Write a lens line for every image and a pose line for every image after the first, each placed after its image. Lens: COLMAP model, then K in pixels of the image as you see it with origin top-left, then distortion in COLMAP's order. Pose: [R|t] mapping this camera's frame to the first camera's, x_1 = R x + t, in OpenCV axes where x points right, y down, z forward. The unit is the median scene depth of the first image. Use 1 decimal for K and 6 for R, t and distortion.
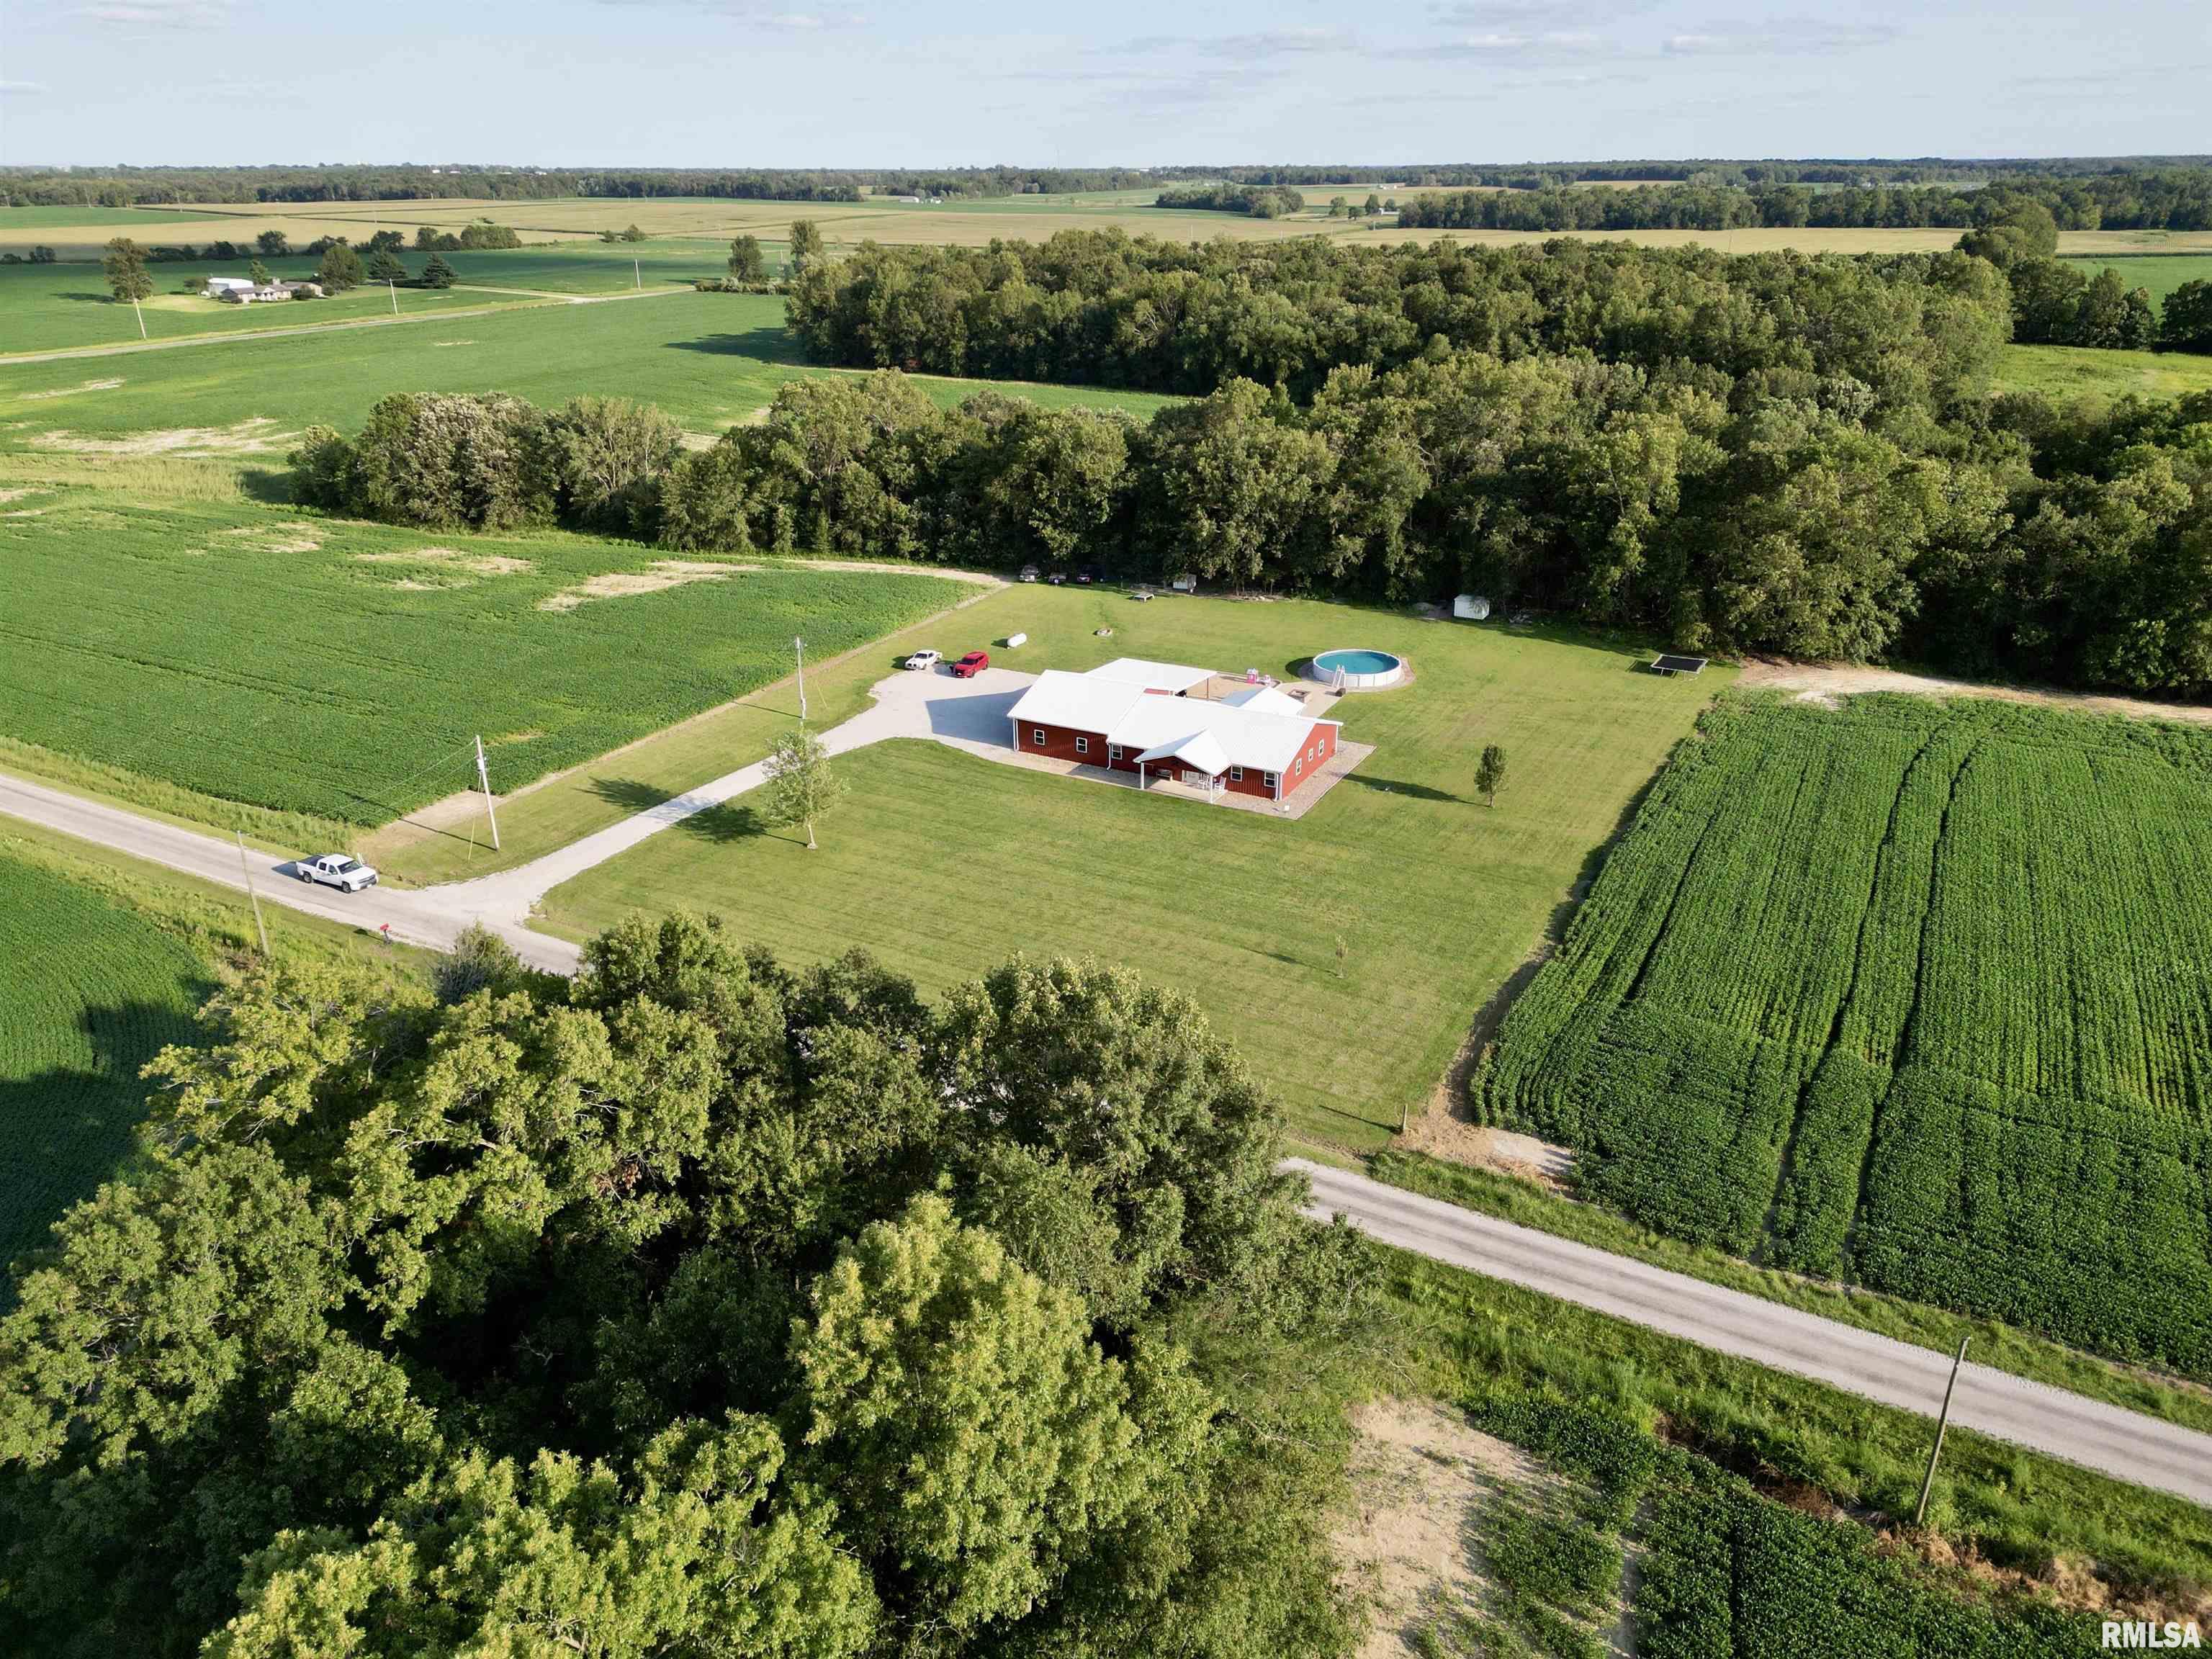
lens RADIAL K [[1547.4, 0, 1106.0], [0, 1547.4, 829.5], [0, 0, 1]] dist [0.064932, -0.062053]
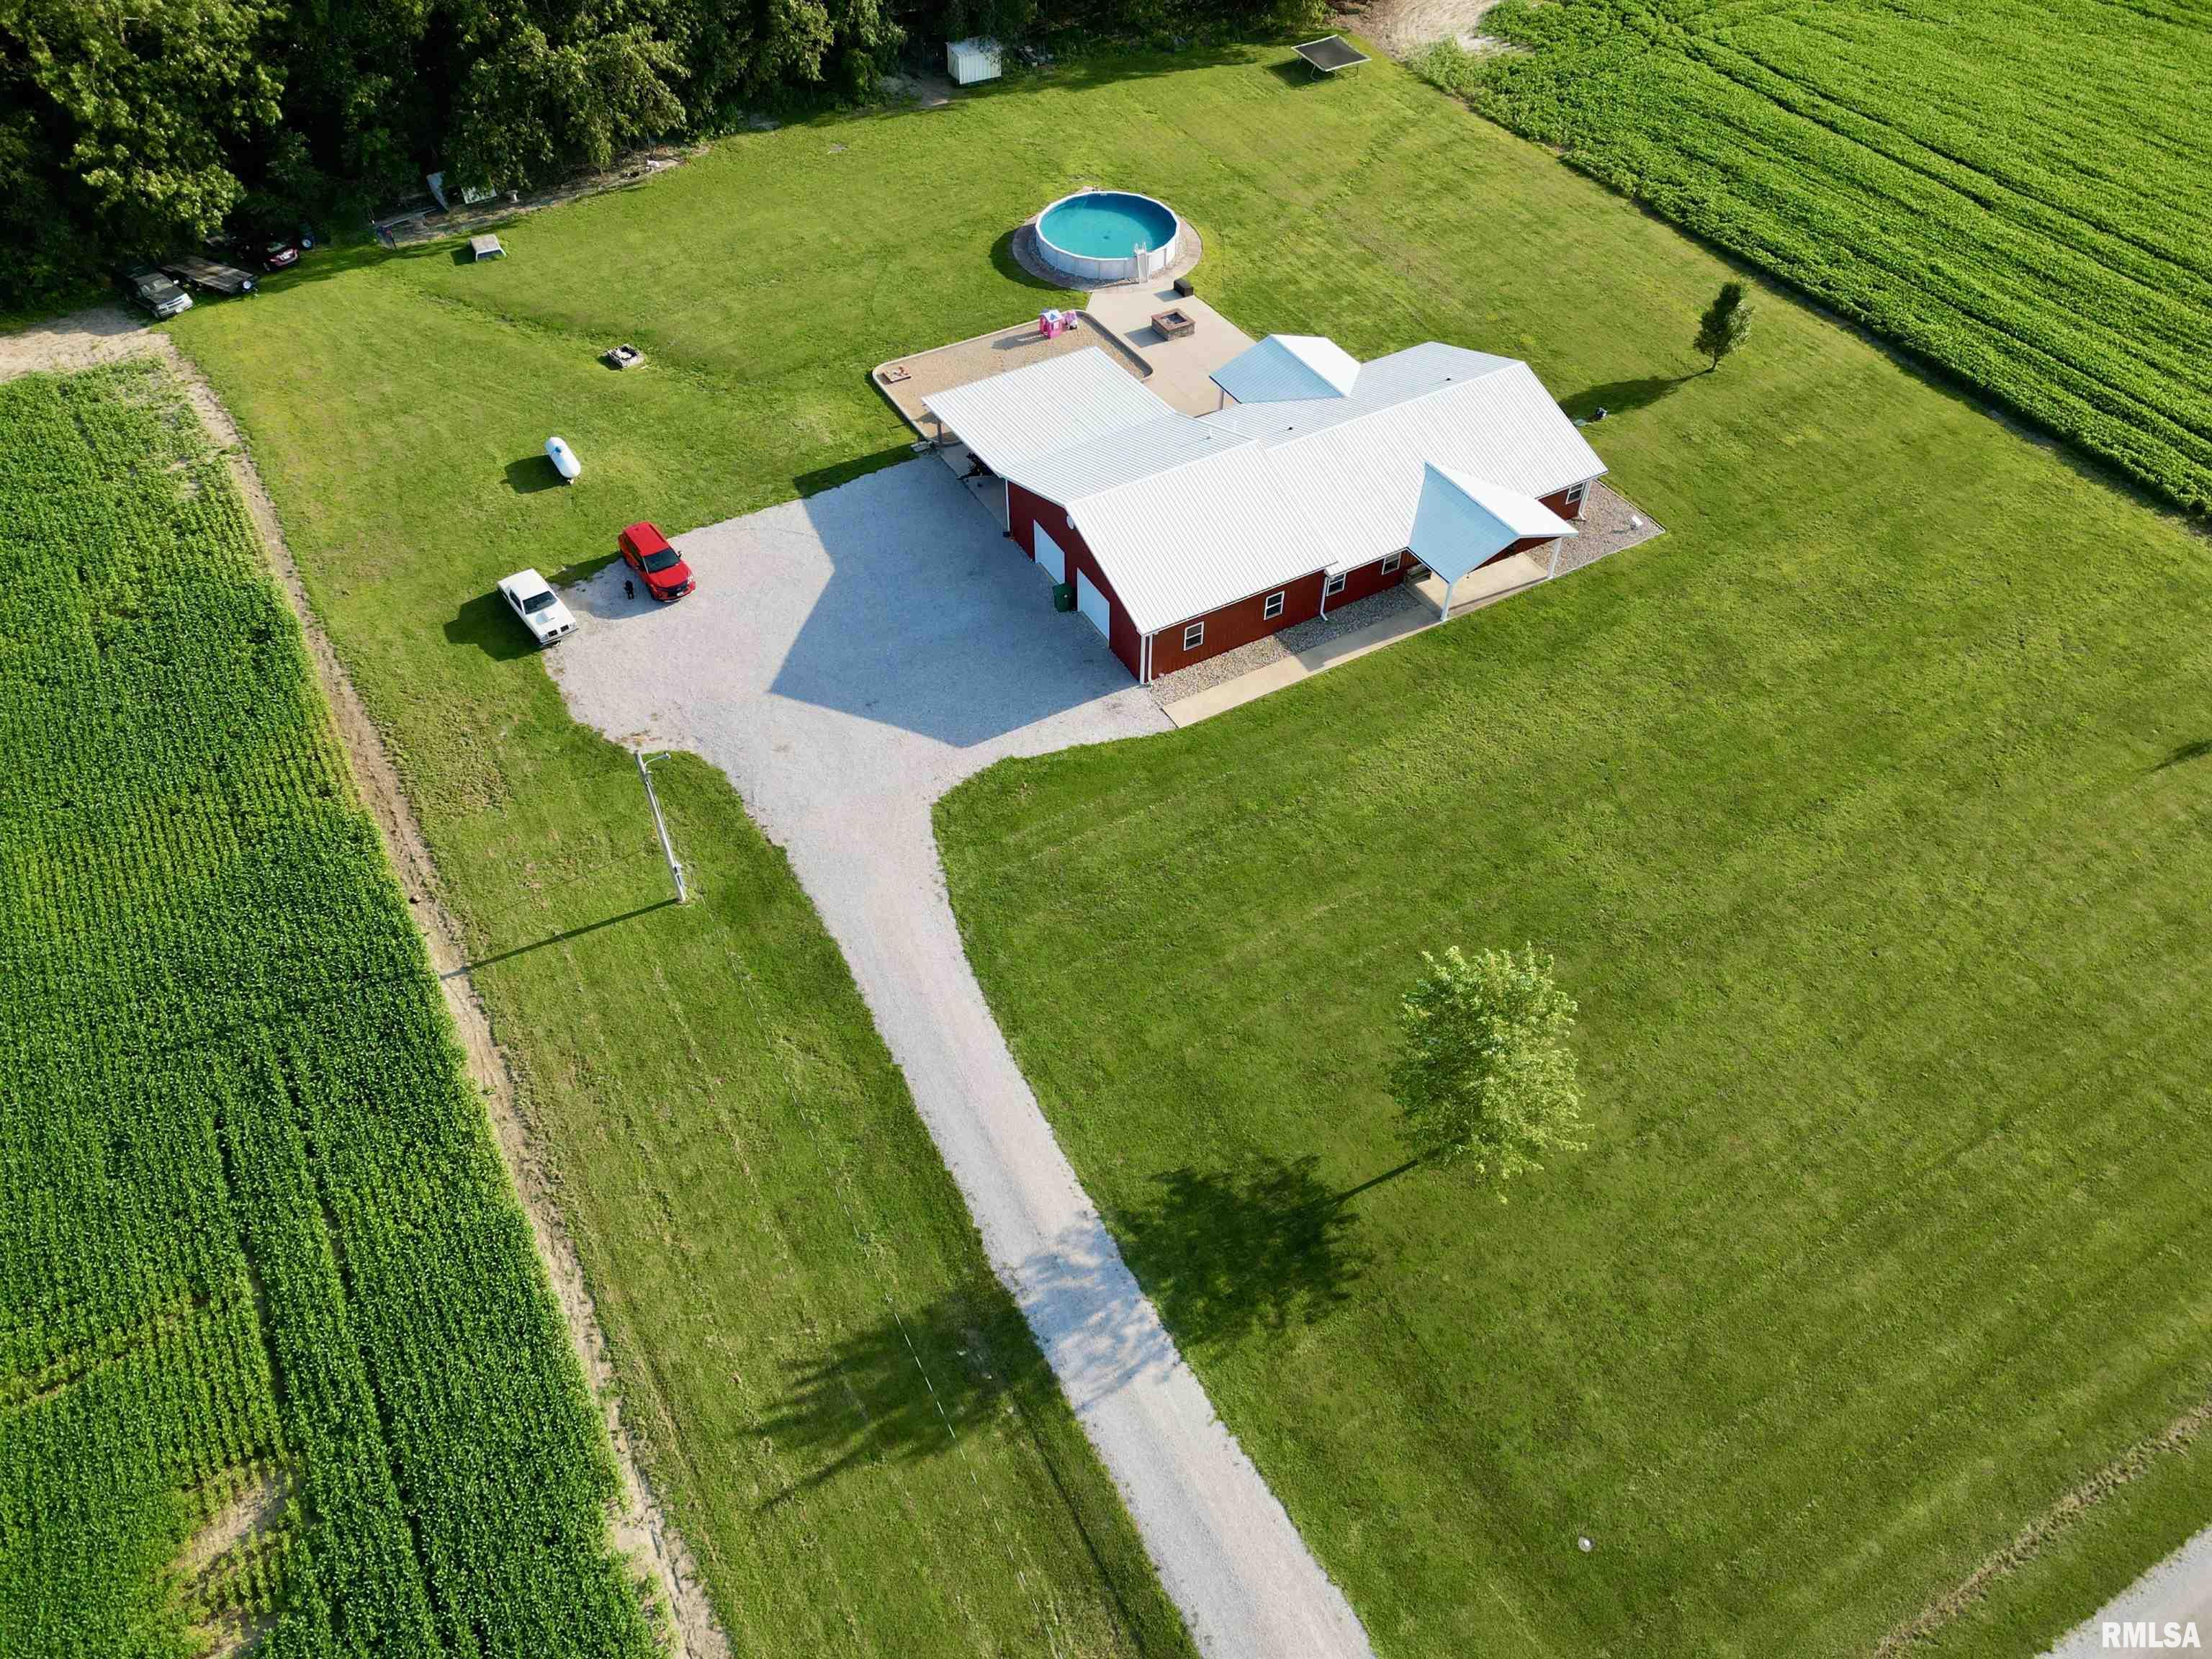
lens RADIAL K [[1547.4, 0, 1106.0], [0, 1547.4, 829.5], [0, 0, 1]] dist [0.064932, -0.062053]
pose [[0.525094, -0.617010, 0.586153, -0.333503], [0.323851, 0.781796, 0.532837, -0.244694], [-0.787018, -0.089963, 0.610336, 0.603996]]
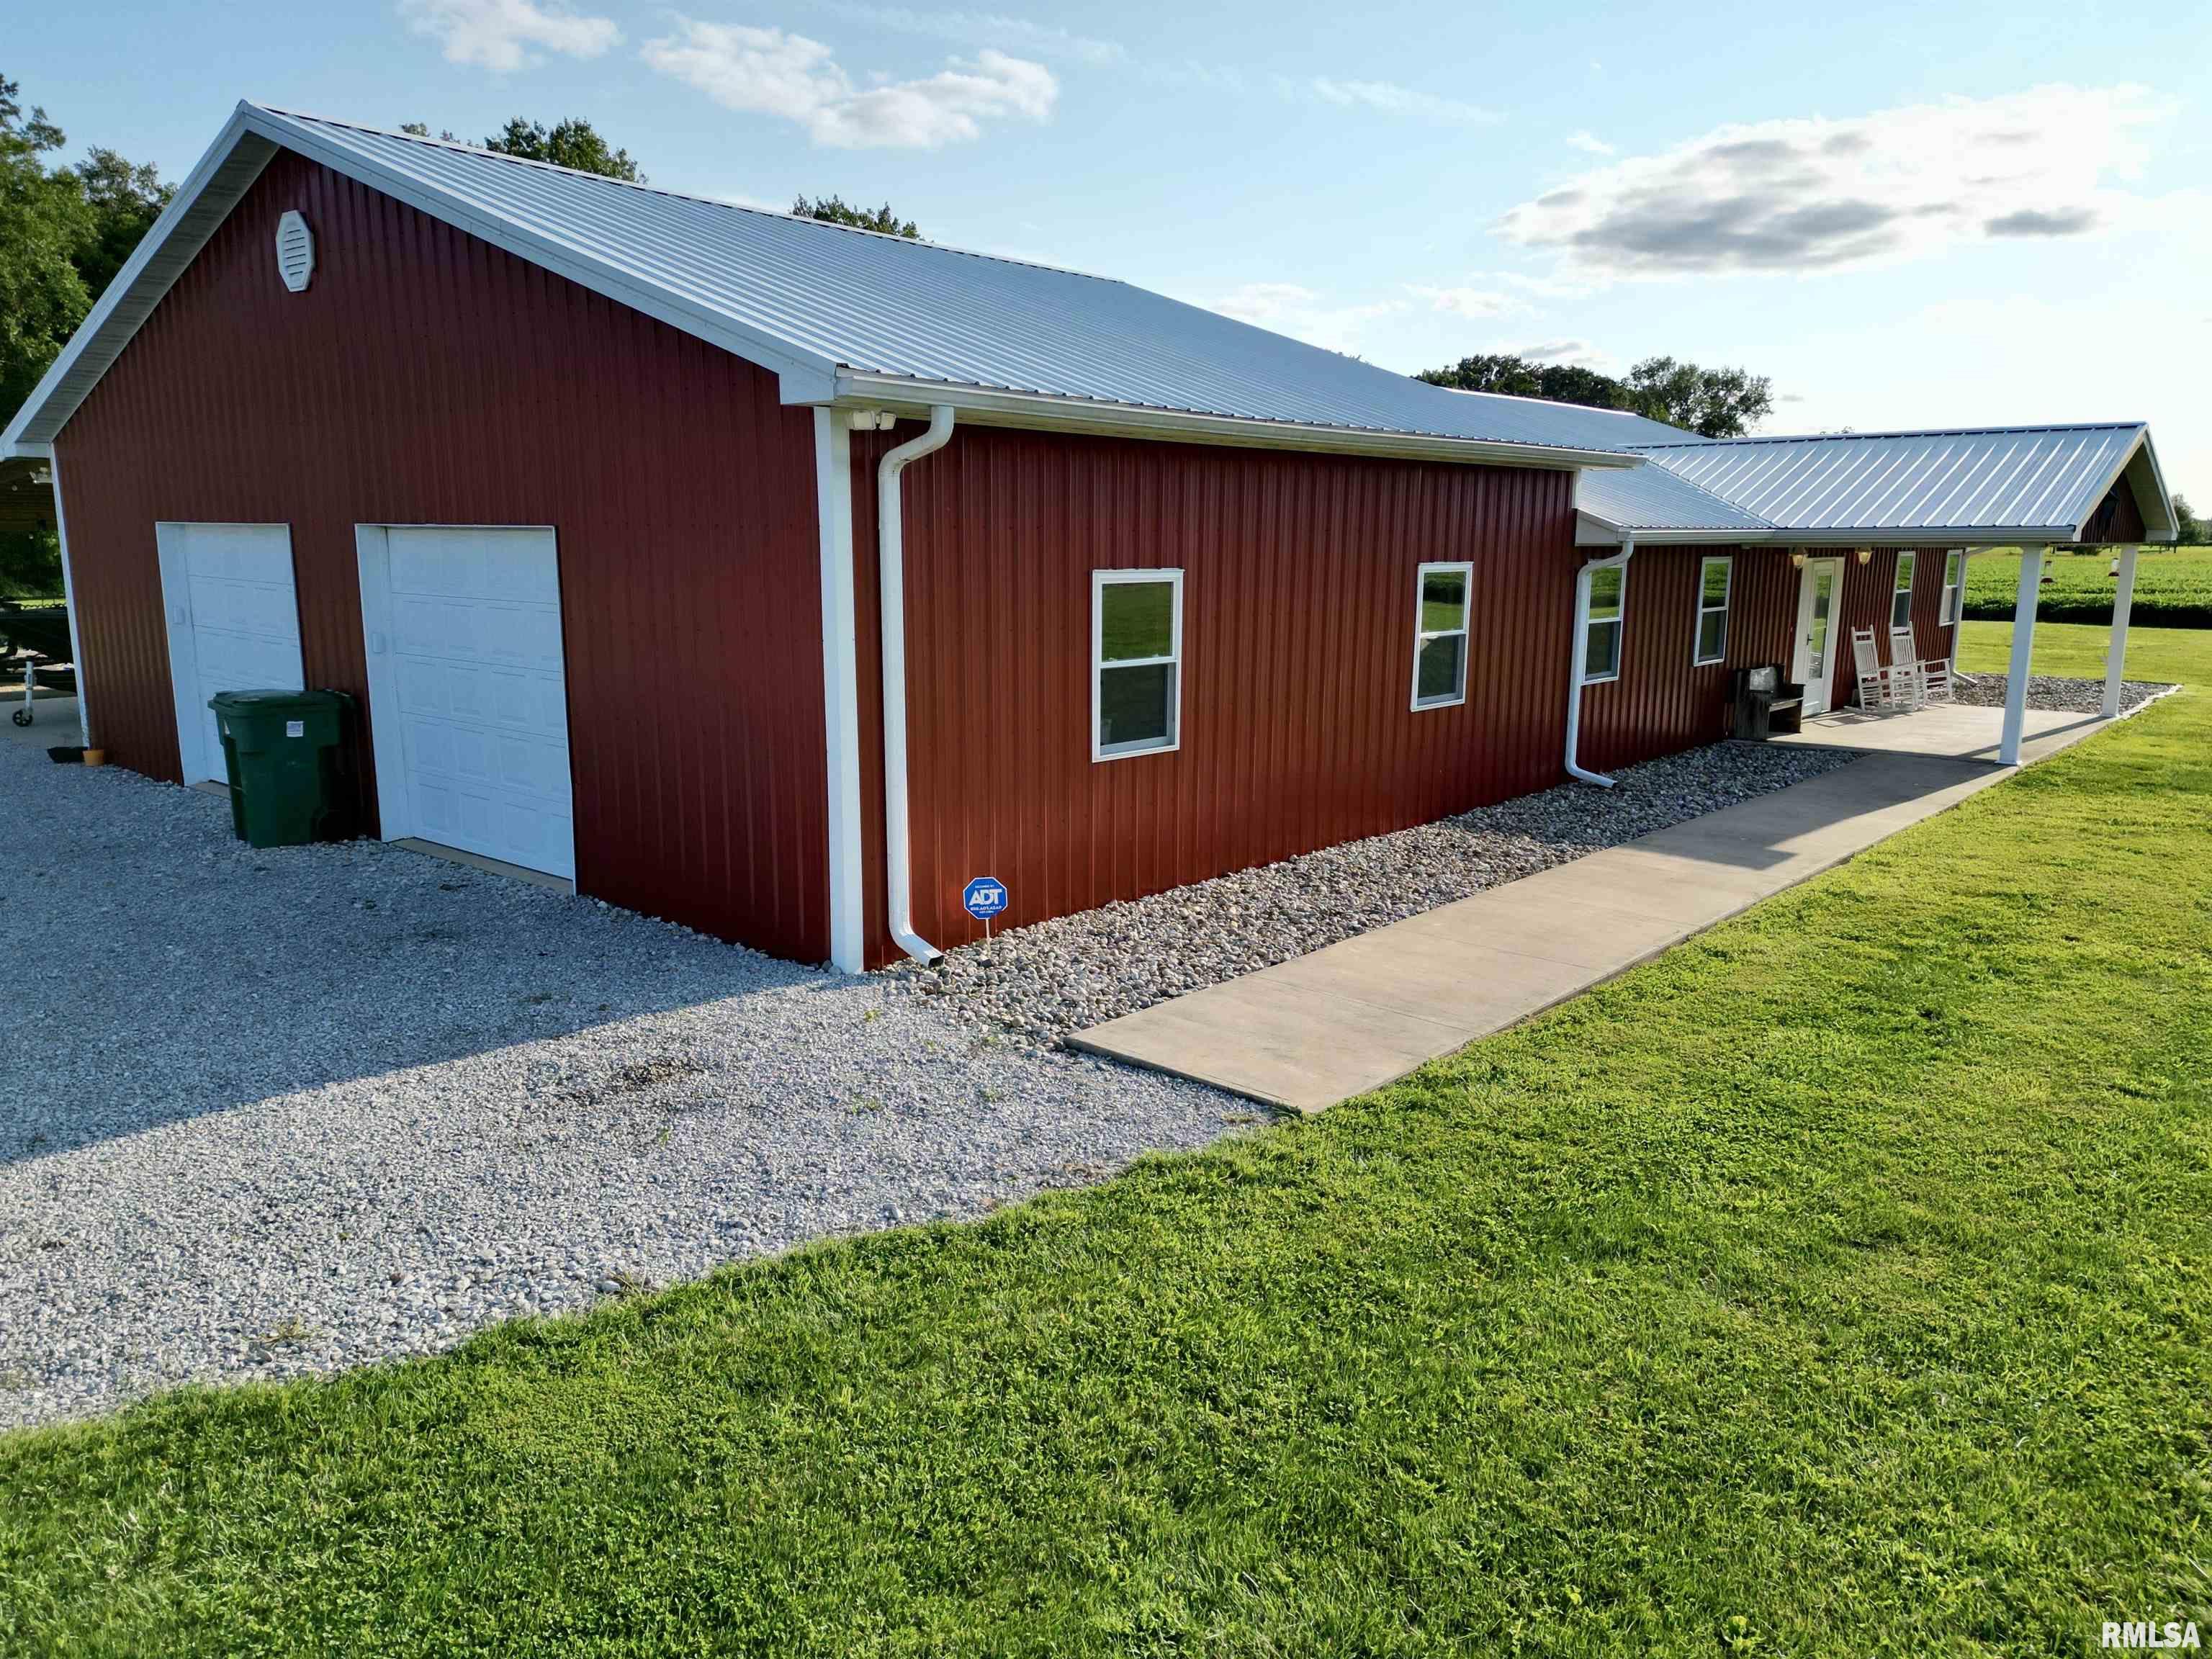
lens RADIAL K [[1547.4, 0, 1106.0], [0, 1547.4, 829.5], [0, 0, 1]] dist [0.064932, -0.062053]
pose [[0.218518, -0.174742, 0.960060, -0.102644], [0.380469, 0.921233, 0.081076, -0.050195], [-0.898606, 0.347556, 0.267790, 0.836547]]
